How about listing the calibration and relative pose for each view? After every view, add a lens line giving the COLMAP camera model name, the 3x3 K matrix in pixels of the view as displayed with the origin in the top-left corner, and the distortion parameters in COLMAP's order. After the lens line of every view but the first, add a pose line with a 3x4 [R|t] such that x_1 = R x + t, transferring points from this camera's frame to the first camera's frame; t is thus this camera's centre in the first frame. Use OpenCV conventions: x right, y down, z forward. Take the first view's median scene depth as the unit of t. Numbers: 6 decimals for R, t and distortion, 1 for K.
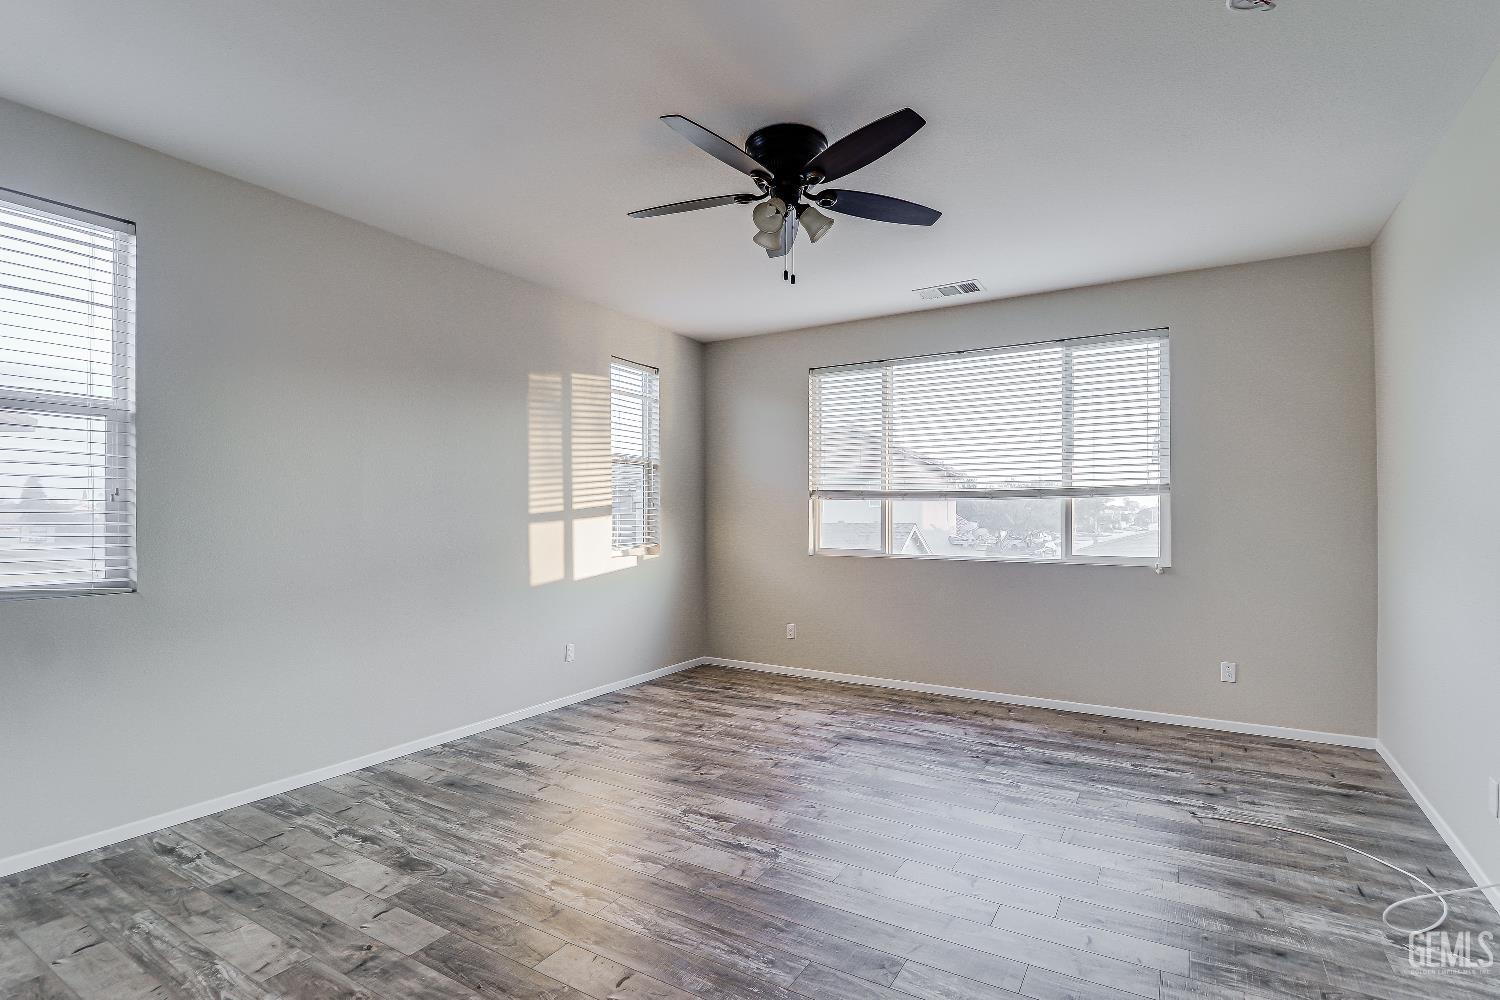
lens RADIAL K [[721.4, 0, 751.6], [0, 721.4, 507.5], [0, 0, 1]] dist [-0.006107, -0.008108]
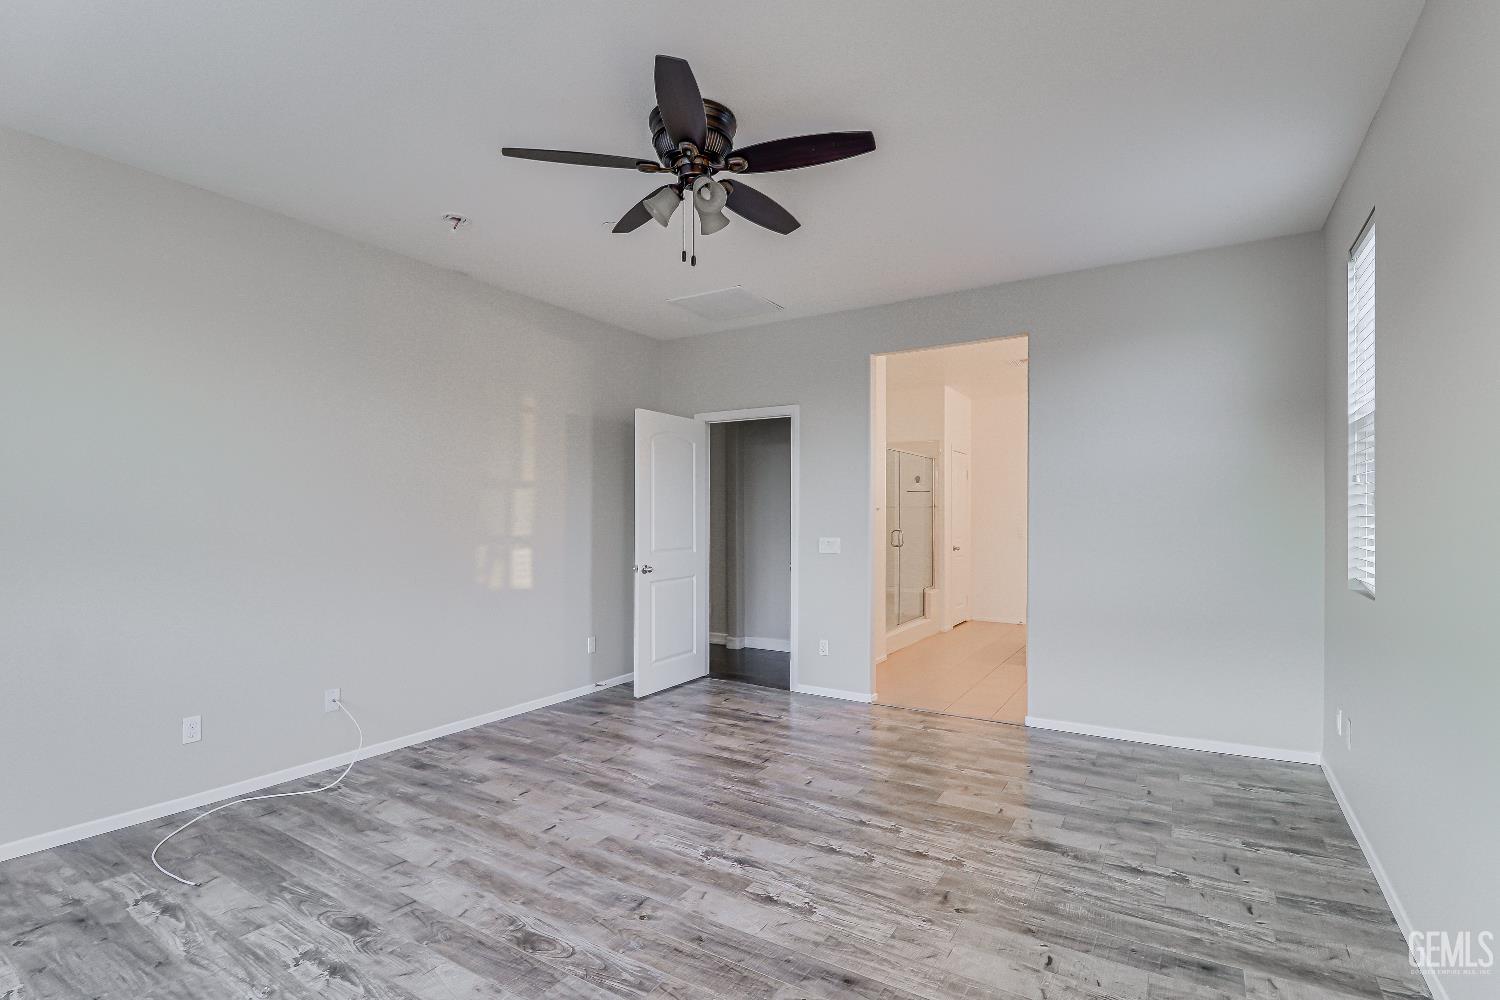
lens RADIAL K [[721.4, 0, 751.0], [0, 721.4, 505.8], [0, 0, 1]] dist [-0.006107, -0.008108]
pose [[-0.999772, 0.000847, 0.021343, -0.052993], [0.000357, 0.999736, -0.022985, 0.004543], [-0.021356, -0.022972, -0.999508, 2.075696]]
